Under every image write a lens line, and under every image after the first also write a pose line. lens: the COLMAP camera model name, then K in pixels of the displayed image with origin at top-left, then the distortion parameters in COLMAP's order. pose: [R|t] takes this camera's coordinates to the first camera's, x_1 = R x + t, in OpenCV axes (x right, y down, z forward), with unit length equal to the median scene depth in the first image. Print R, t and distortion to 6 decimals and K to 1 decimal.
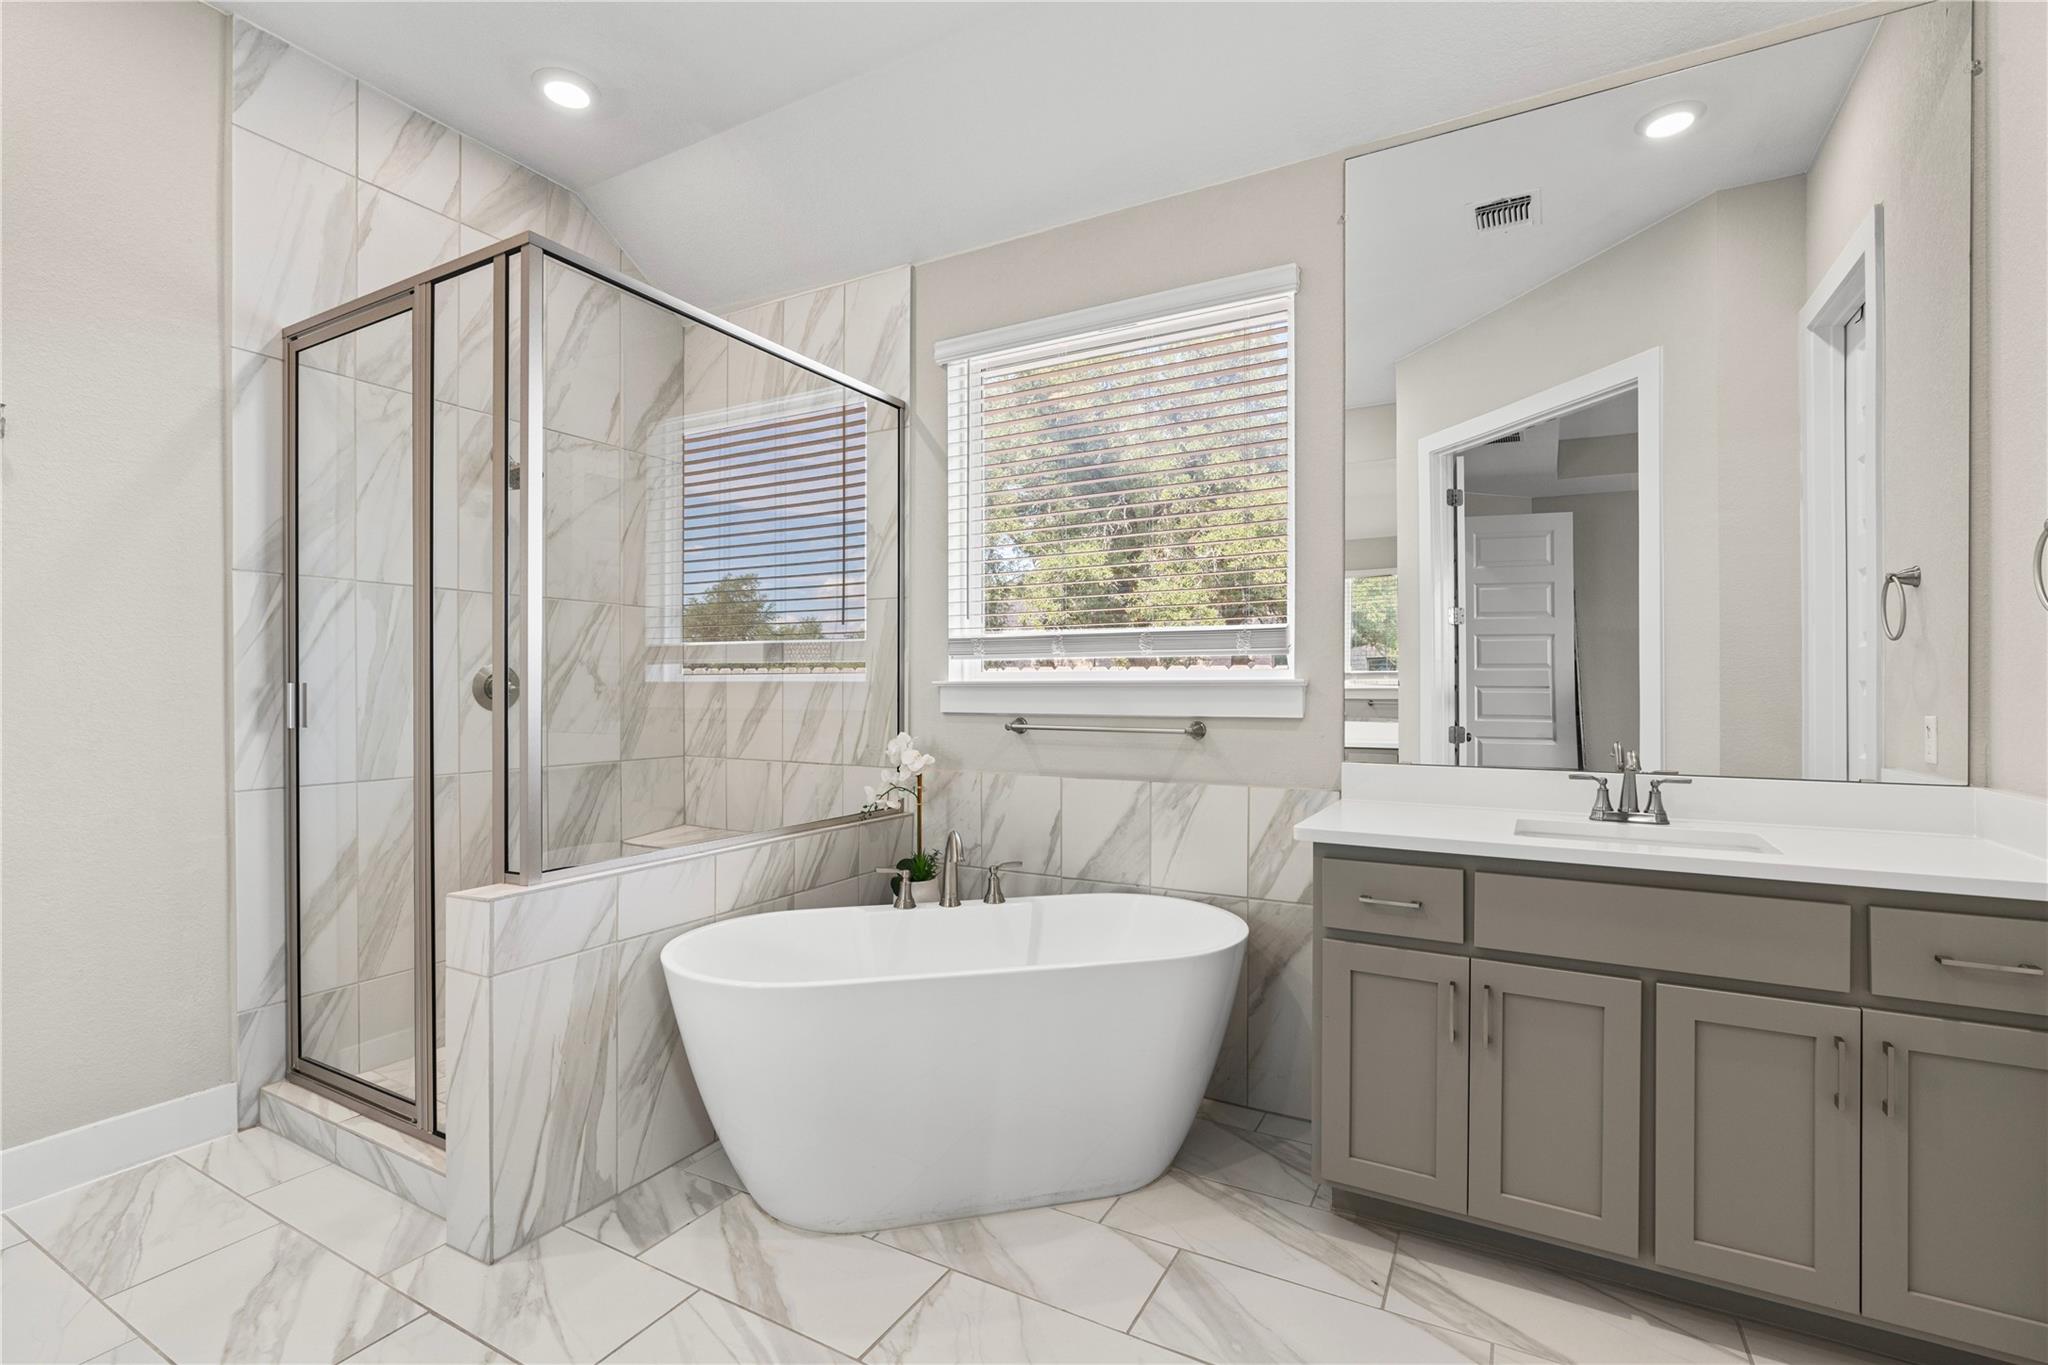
lens RADIAL K [[916.1, 0, 1026.7], [0, 916.1, 693.7], [0, 0, 1]] dist [-0.017571, 0.006632]
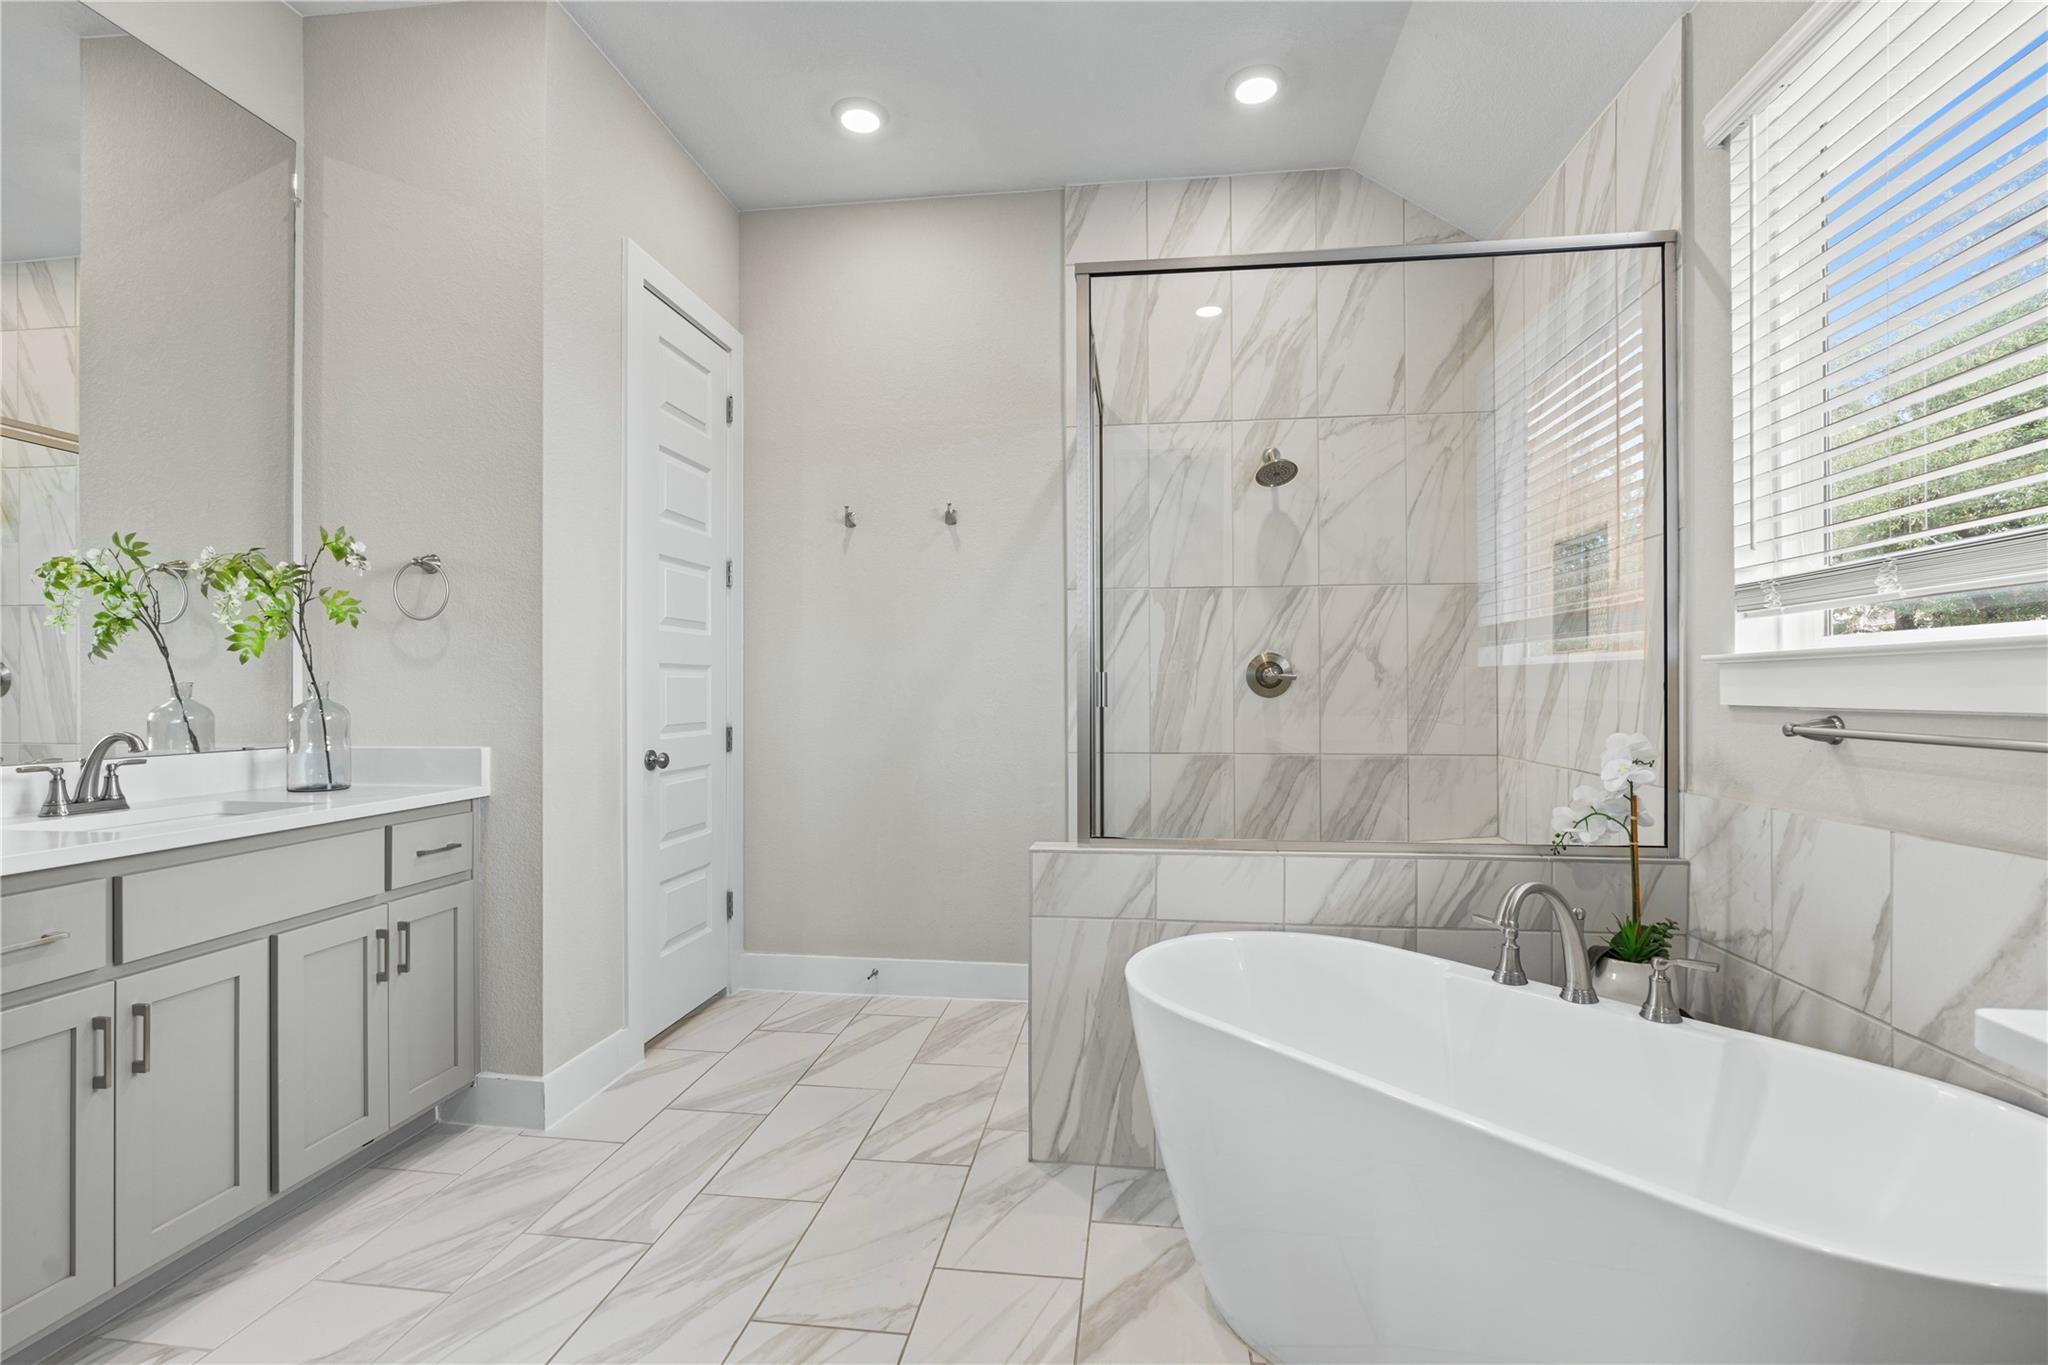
lens RADIAL K [[935.0, 0, 1024.2], [0, 935.0, 688.8], [0, 0, 1]] dist [-0.015548, 0.000857]
pose [[0.365554, -0.001781, -0.930788, 0.337646], [-0.002746, 0.999992, -0.002992, 0.013468], [0.930786, 0.003650, 0.365546, 0.350884]]
